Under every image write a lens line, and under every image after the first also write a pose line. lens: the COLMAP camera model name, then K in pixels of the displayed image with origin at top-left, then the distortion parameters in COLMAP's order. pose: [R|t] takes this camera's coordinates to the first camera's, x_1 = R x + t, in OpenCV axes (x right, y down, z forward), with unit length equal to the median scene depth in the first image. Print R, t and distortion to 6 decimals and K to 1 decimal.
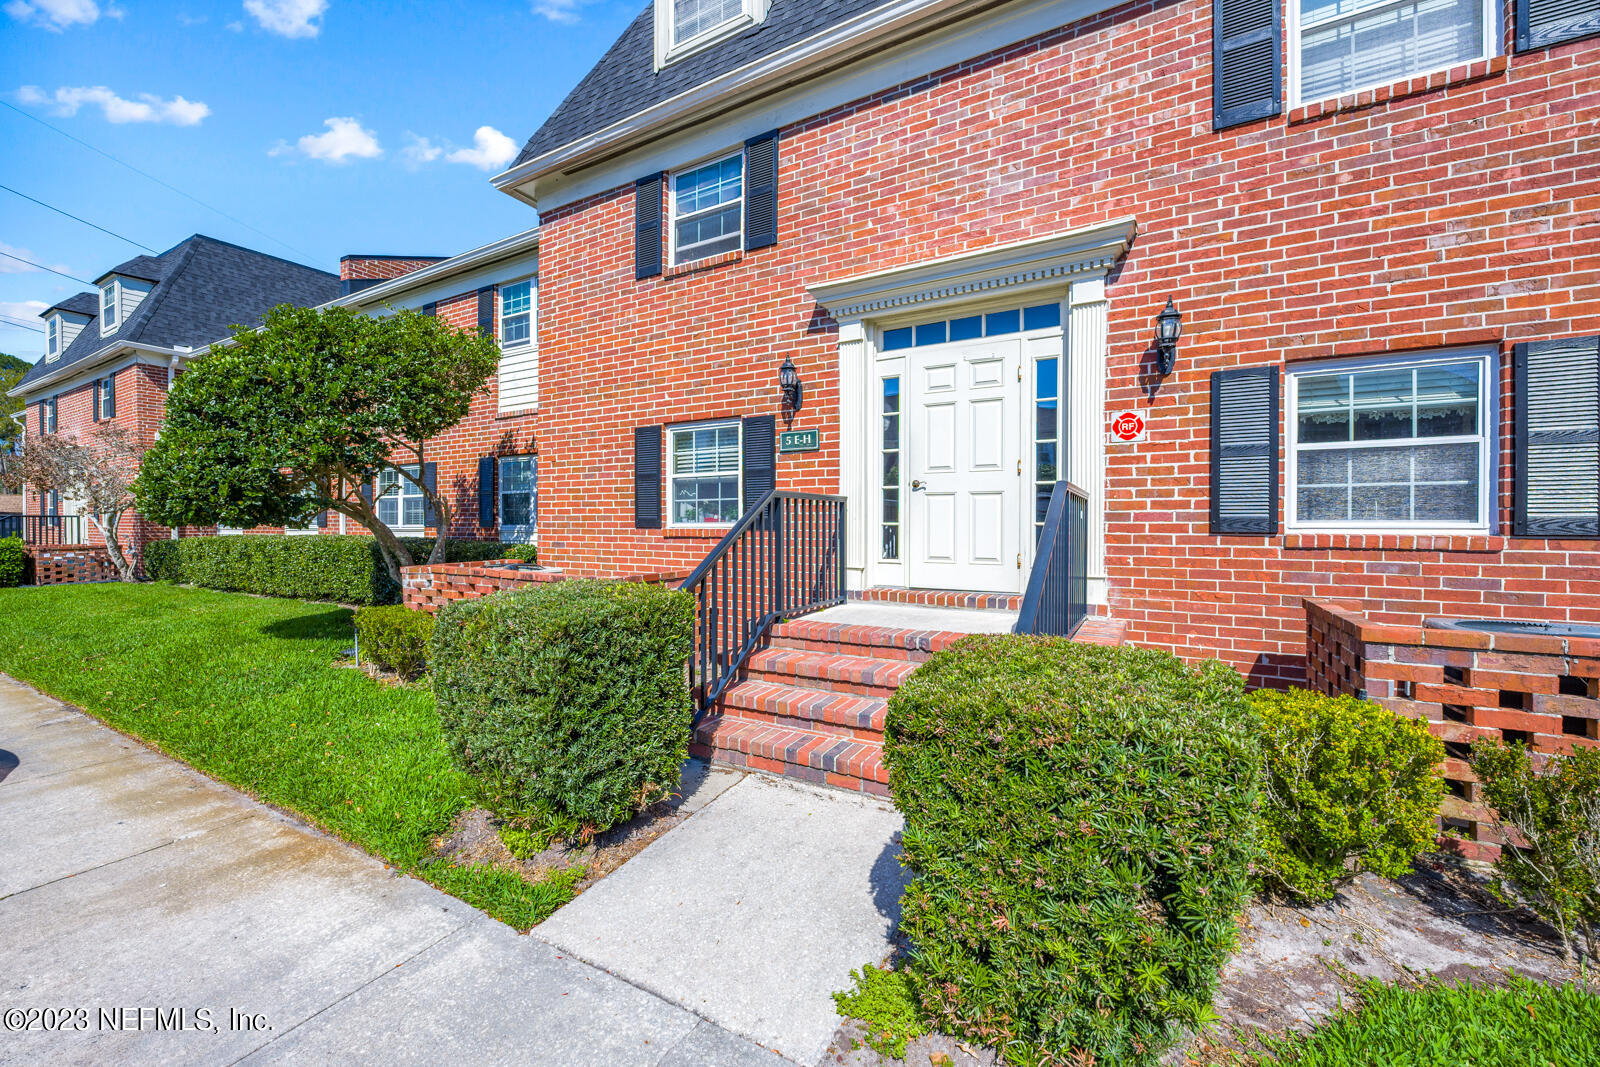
lens RADIAL K [[643.0, 0, 788.9], [0, 643.0, 531.3], [0, 0, 1]] dist [-0.005770, 0.000617]
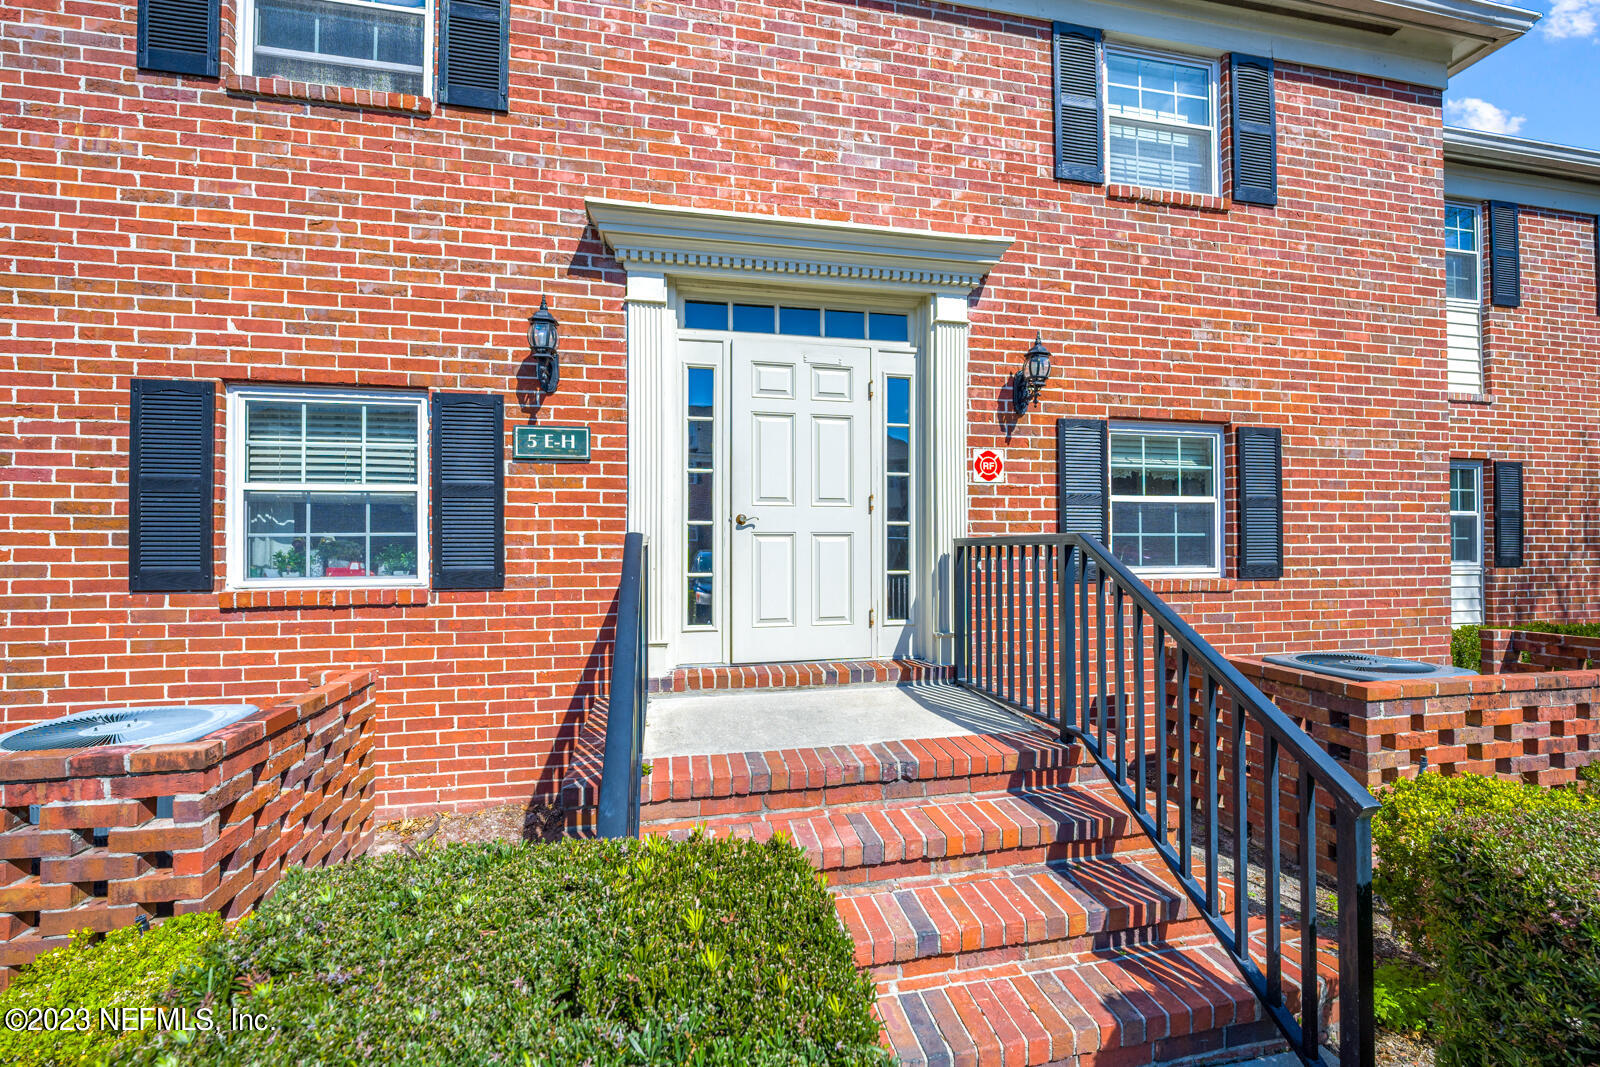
lens RADIAL K [[643.0, 0, 798.7], [0, 643.0, 534.9], [0, 0, 1]] dist [-0.005770, 0.000617]
pose [[0.745926, 0.004960, 0.666011, -0.230617], [0.009956, 0.999777, -0.018597, -0.041454], [-0.665955, 0.020503, 0.745710, 0.409070]]
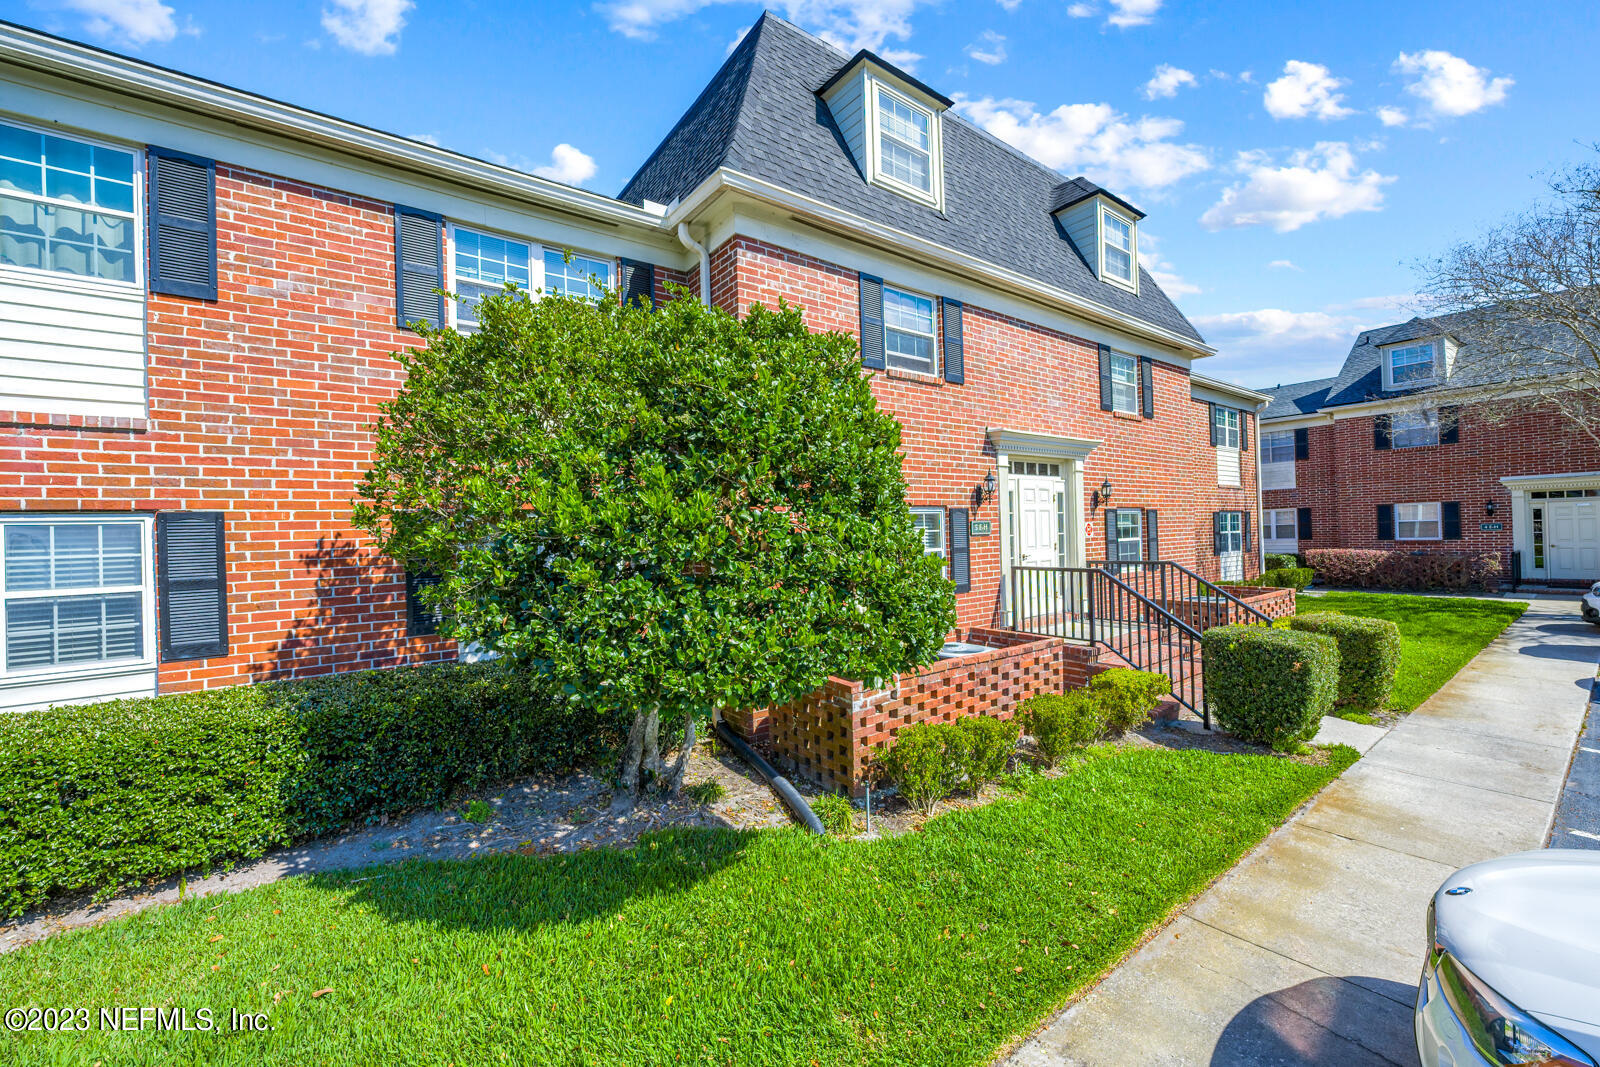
lens RADIAL K [[643.0, 0, 801.2], [0, 643.0, 525.8], [0, 0, 1]] dist [-0.005770, 0.000617]
pose [[0.387436, -0.001308, 0.921896, -1.547199], [0.035833, 0.999265, -0.013641, -0.148754], [-0.921200, 0.038319, 0.387198, 0.863955]]
